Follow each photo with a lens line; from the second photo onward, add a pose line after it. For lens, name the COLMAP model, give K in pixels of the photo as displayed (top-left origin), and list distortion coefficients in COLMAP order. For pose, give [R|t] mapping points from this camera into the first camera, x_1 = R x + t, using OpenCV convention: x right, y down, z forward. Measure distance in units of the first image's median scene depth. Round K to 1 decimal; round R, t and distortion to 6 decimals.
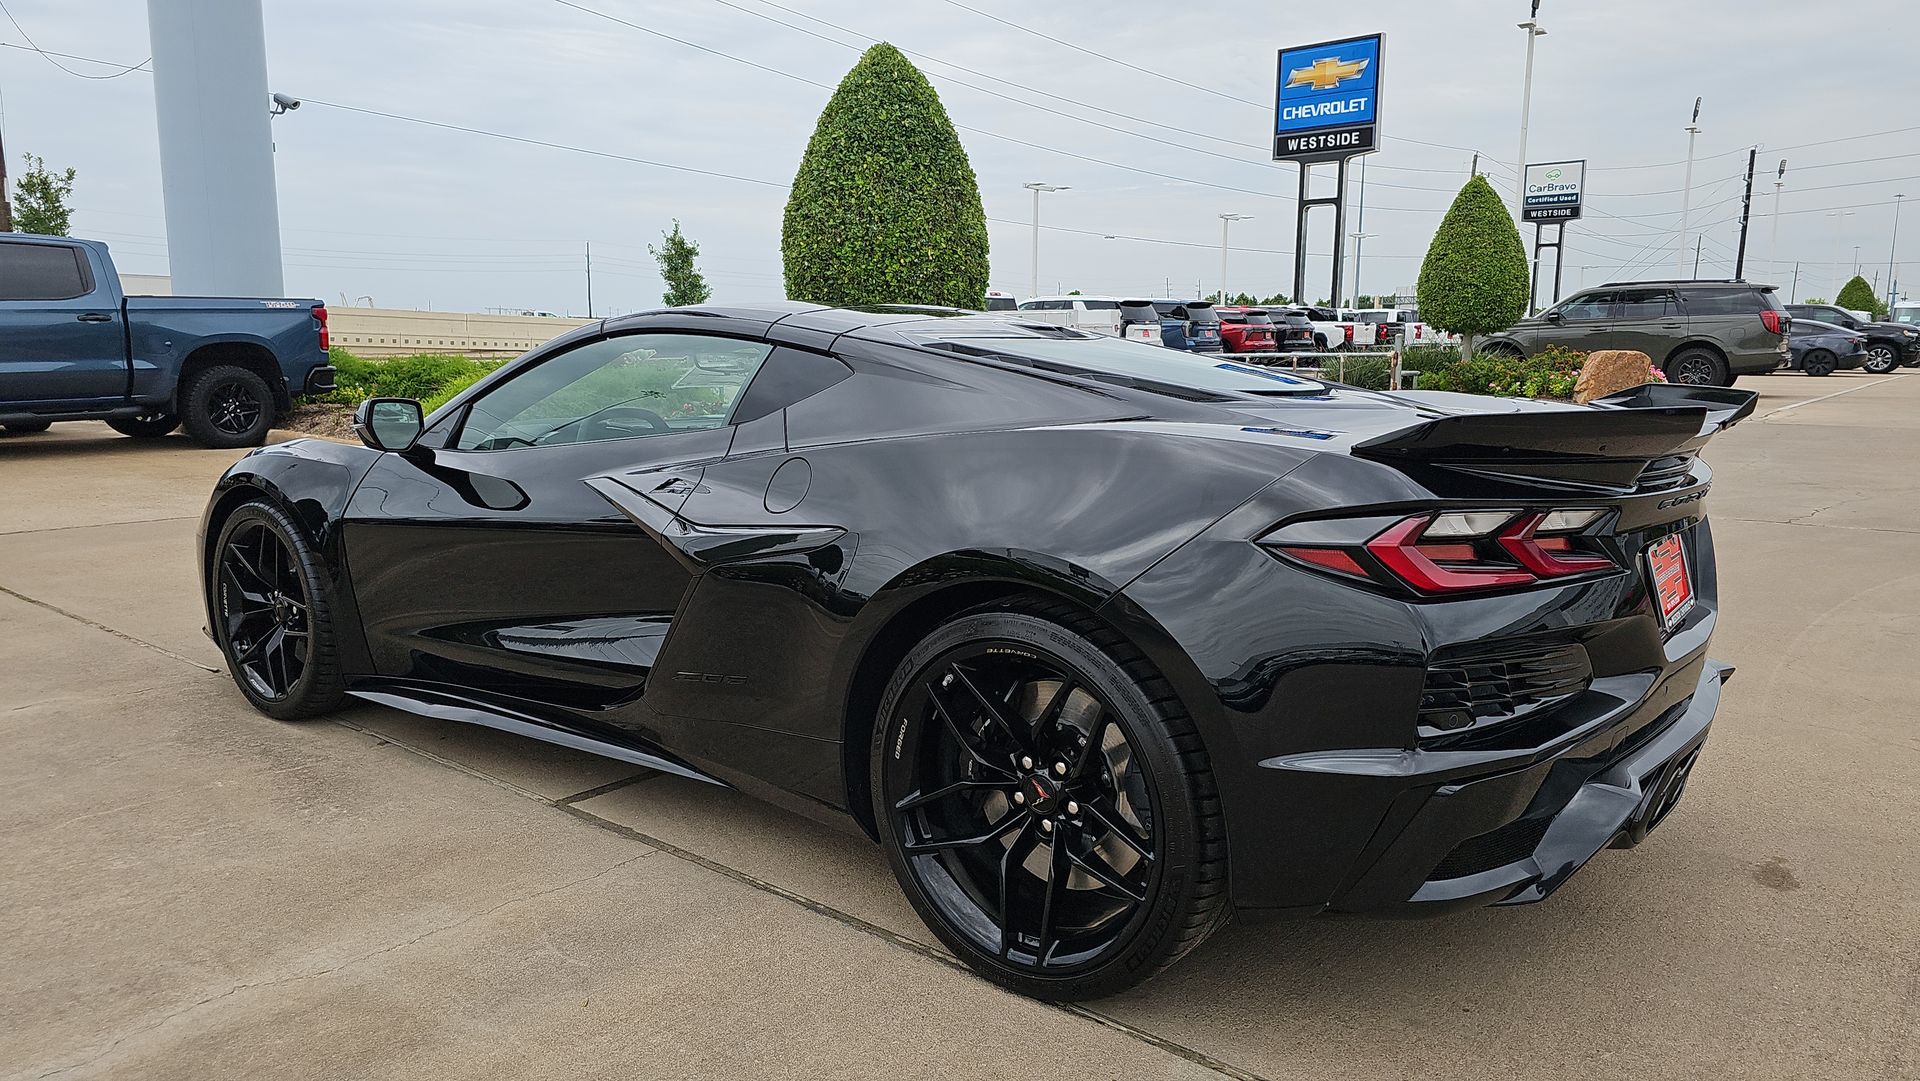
lens RADIAL K [[1355.9, 0, 865.8], [0, 1355.9, 540.8], [0, 0, 1]] dist [0.047927, -0.050711]
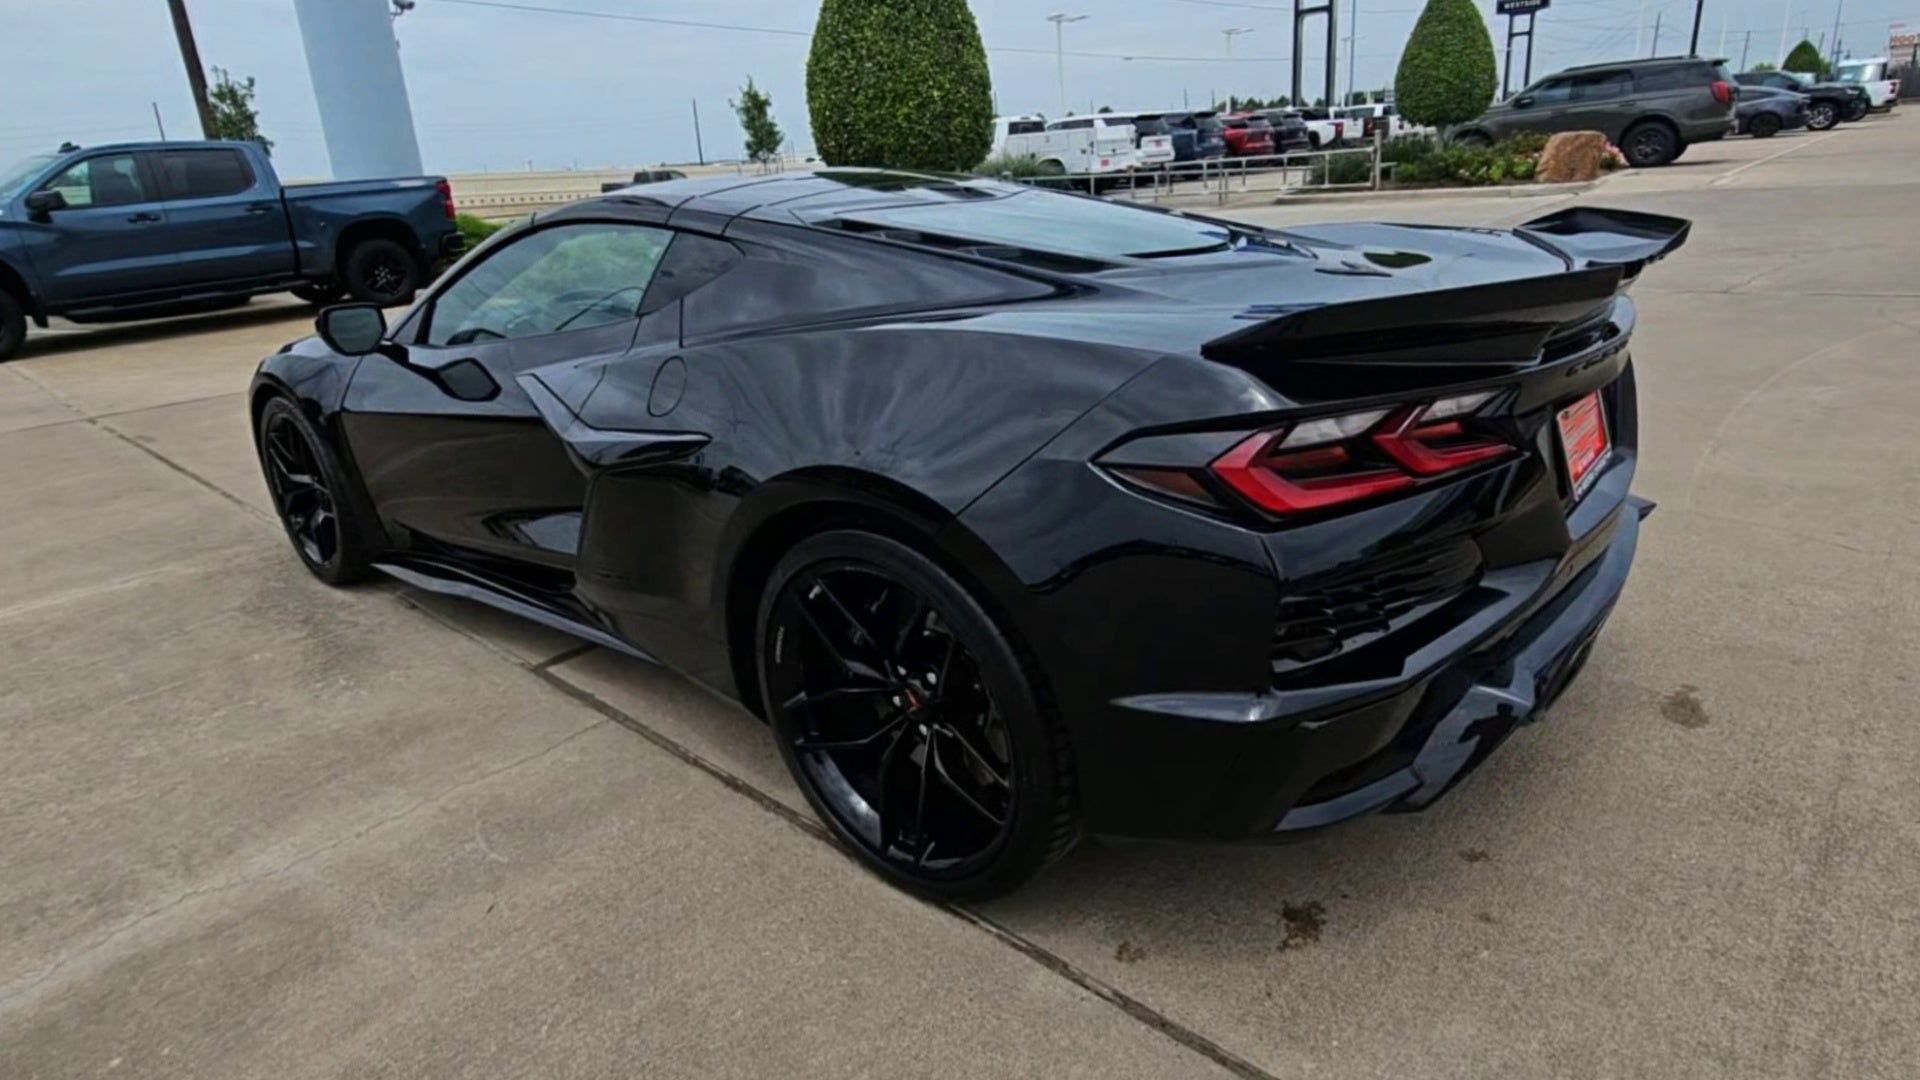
lens RADIAL K [[1072.0, 0, 875.4], [0, 1072.0, 509.2], [0, 0, 1]] dist [-0.000245, -0.004448]
pose [[0.995384, -0.052804, -0.080140, 0.084343], [0.065337, 0.984486, 0.162844, -0.039007], [0.070298, -0.167328, 0.983392, 0.123908]]
